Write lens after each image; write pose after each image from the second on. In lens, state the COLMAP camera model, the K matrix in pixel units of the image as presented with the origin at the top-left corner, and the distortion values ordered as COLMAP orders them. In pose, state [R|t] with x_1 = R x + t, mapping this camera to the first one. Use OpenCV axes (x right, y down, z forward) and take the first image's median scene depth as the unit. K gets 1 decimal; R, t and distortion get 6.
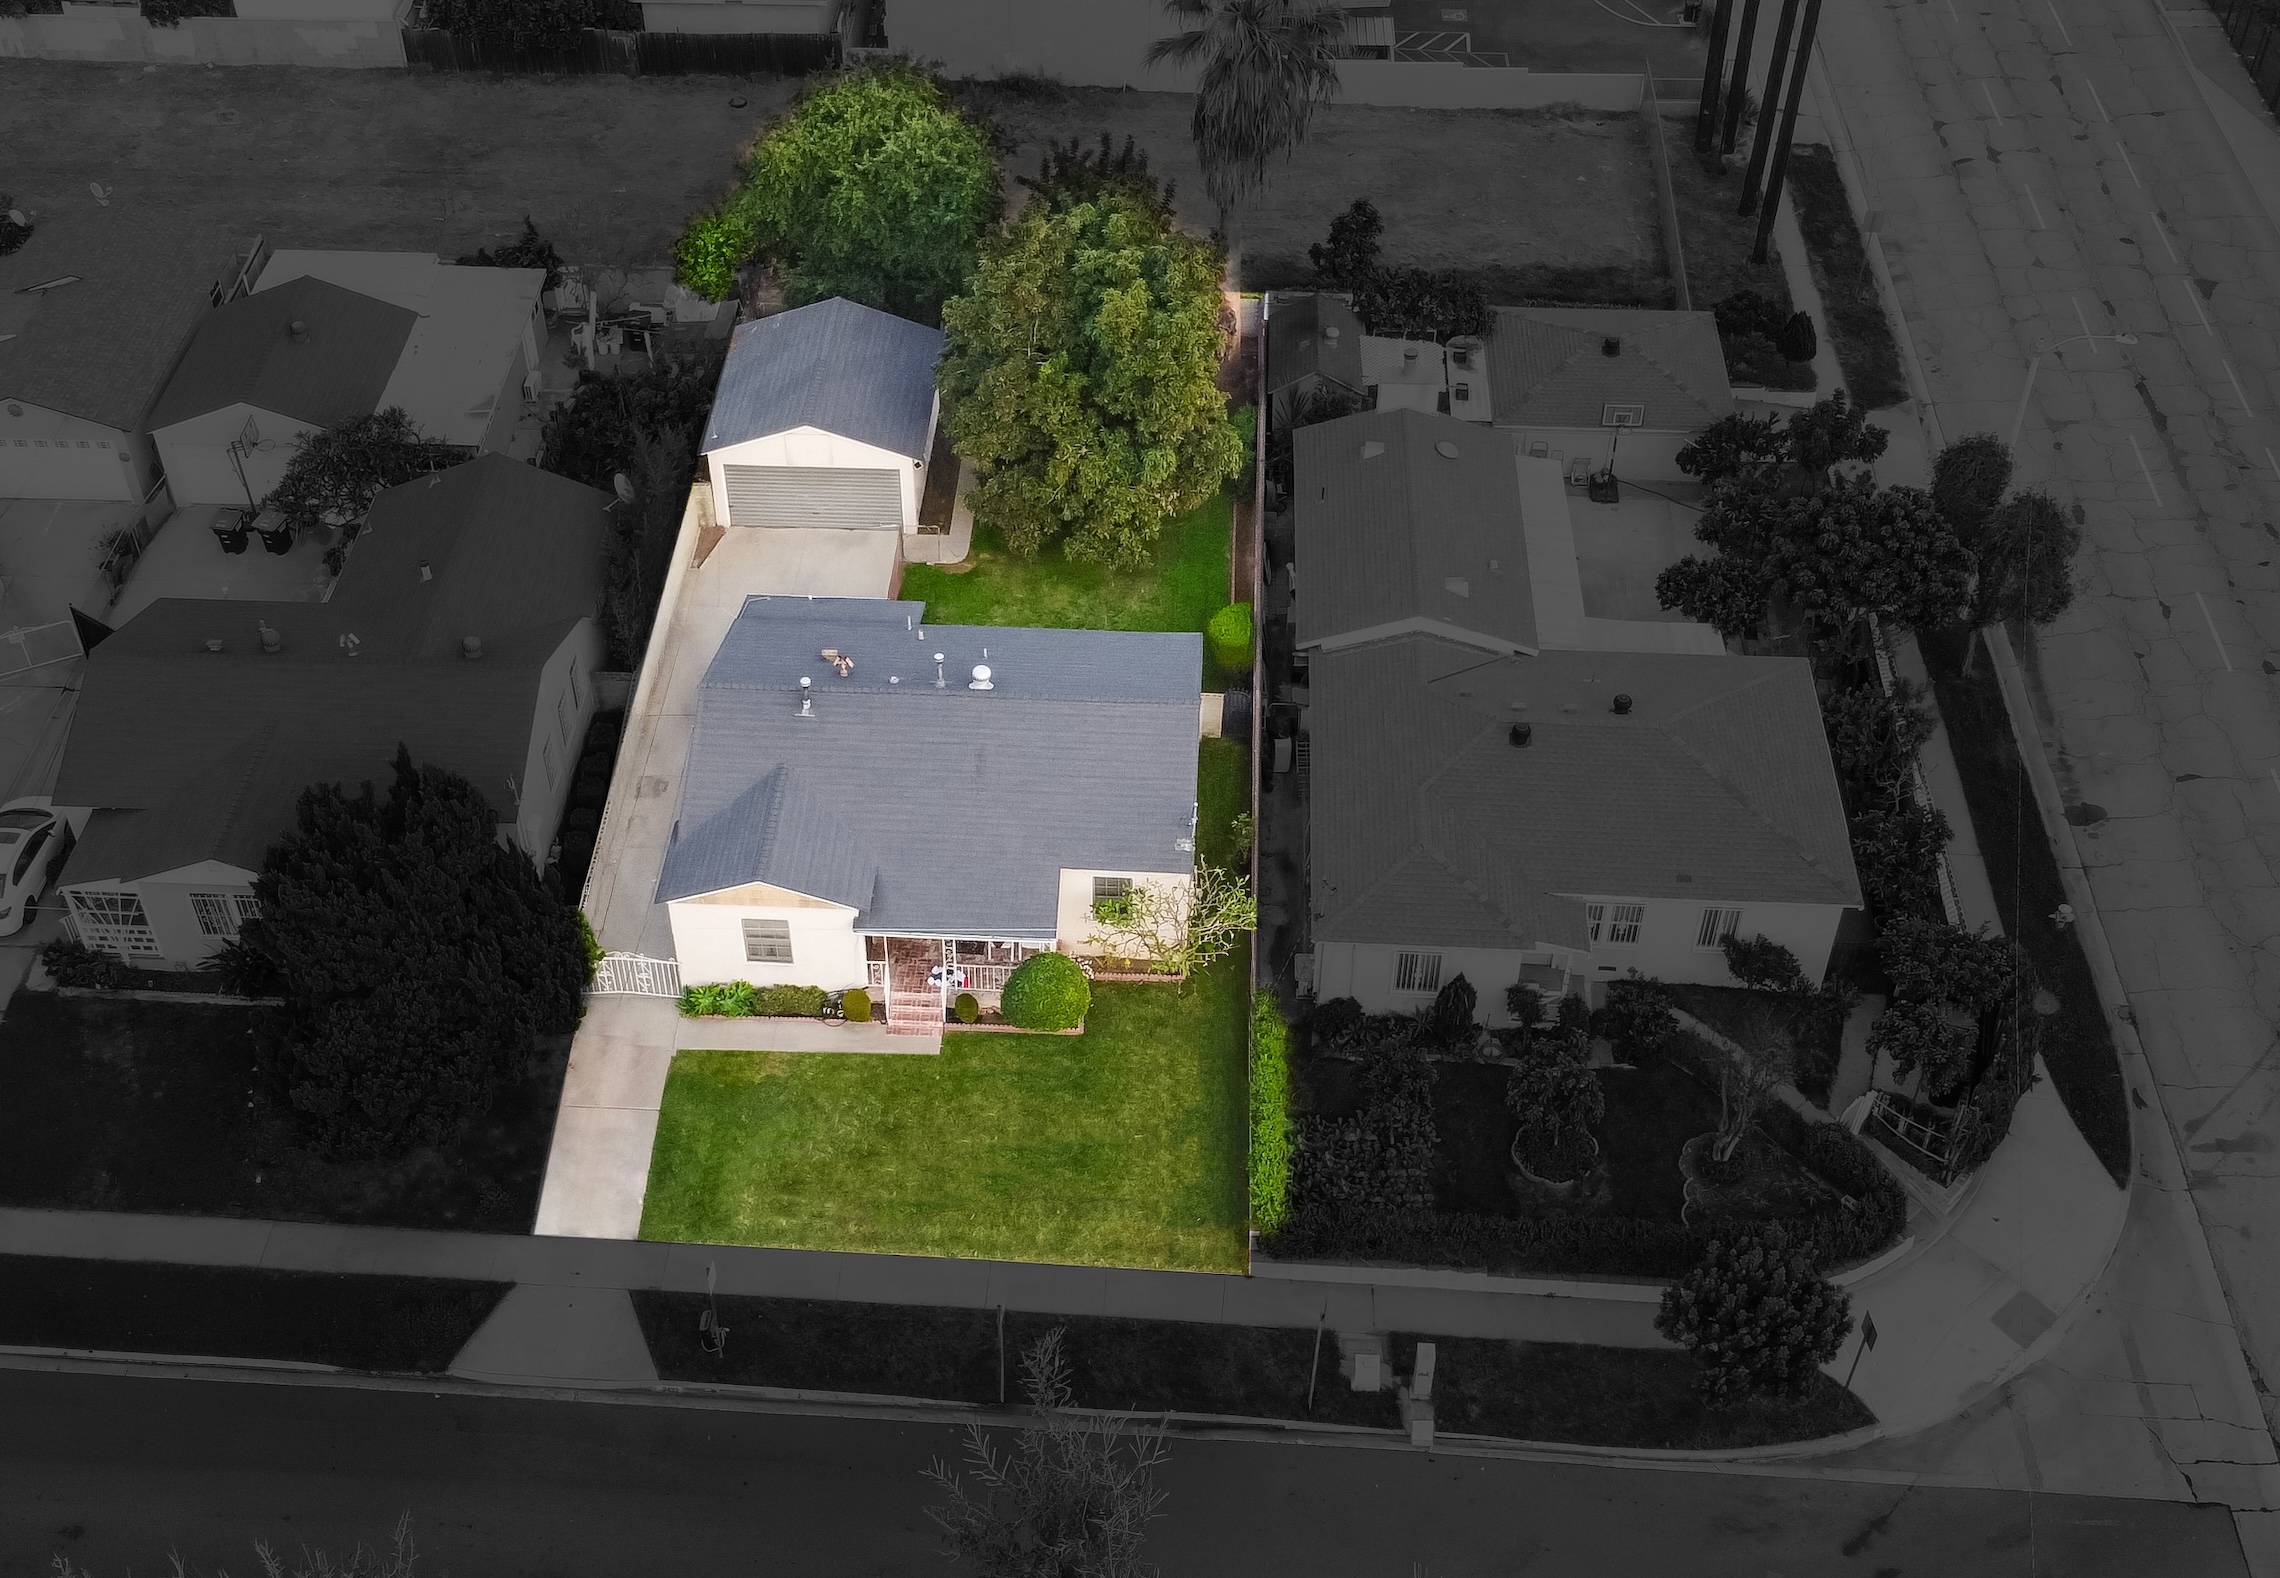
lens RADIAL K [[2474.6, 0, 1042.5], [0, 2474.6, 851.3], [0, 0, 1]] dist [0.013798, -0.013276]
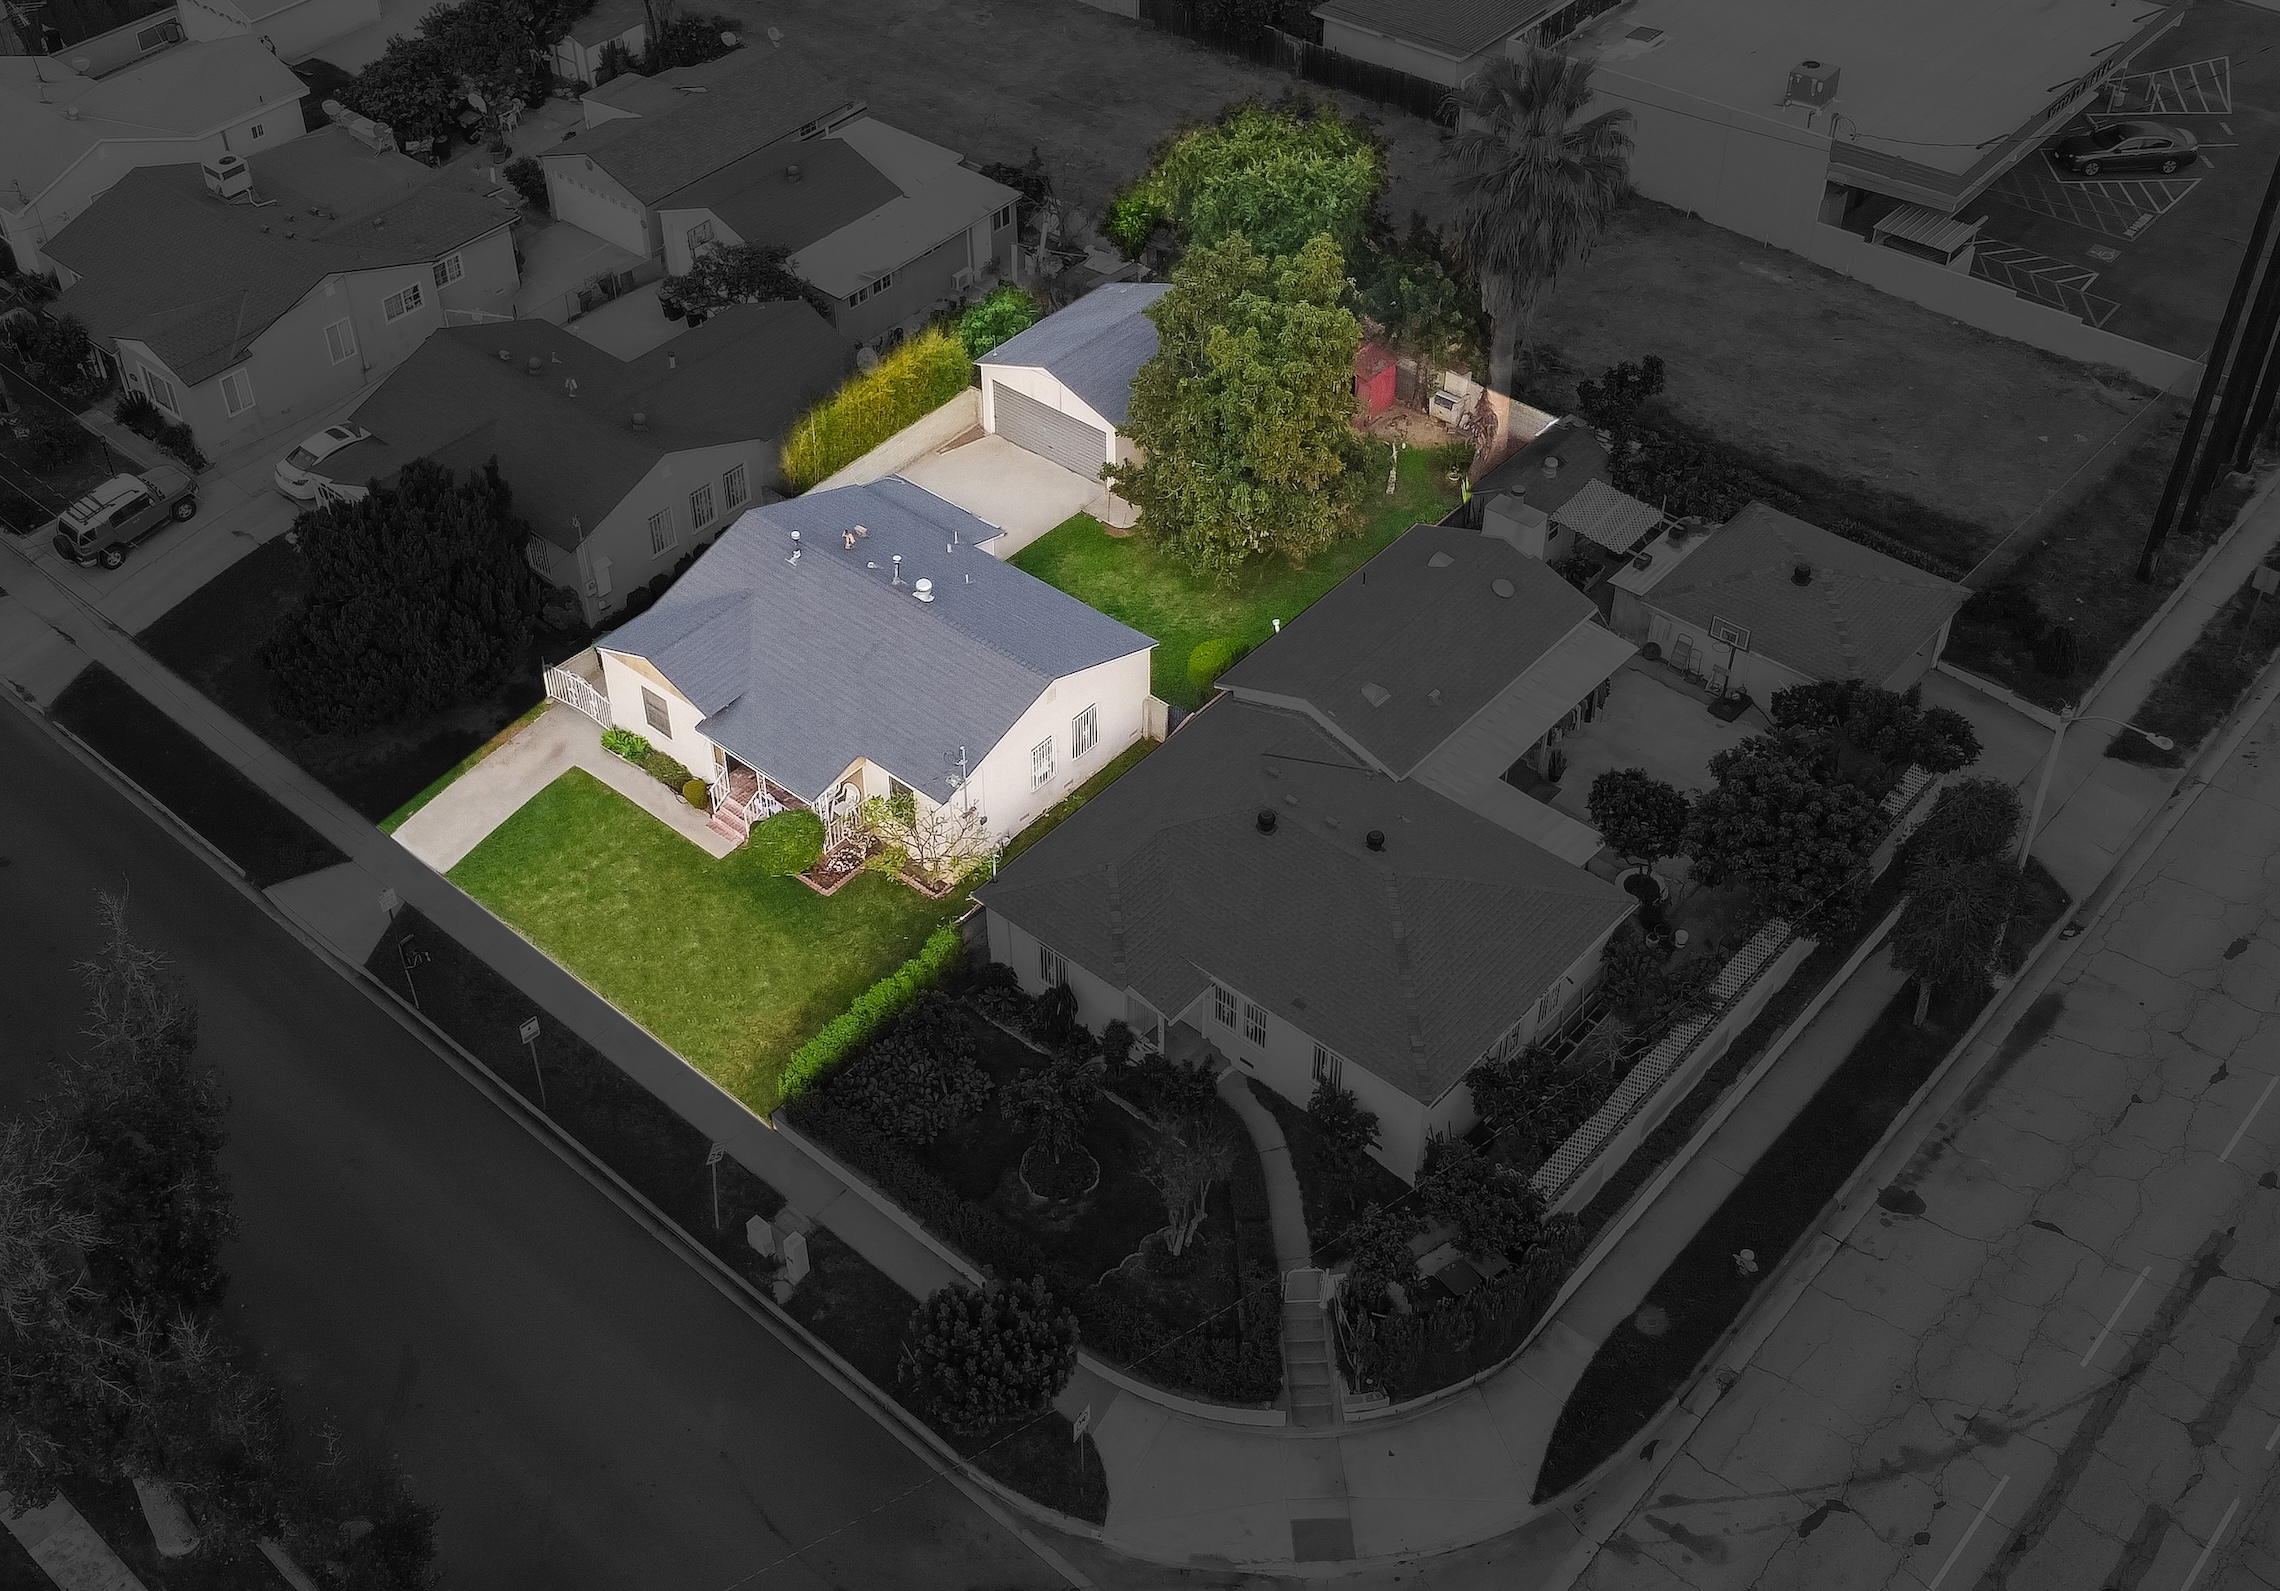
lens RADIAL K [[2410.7, 0, 983.5], [0, 2410.7, 702.7], [0, 0, 1]] dist [0.005558, -0.003281]
pose [[0.777141, 0.392085, -0.492262, 0.586124], [-0.415235, 0.907238, 0.067074, -0.112531], [0.472898, 0.152278, 0.867859, 0.050530]]
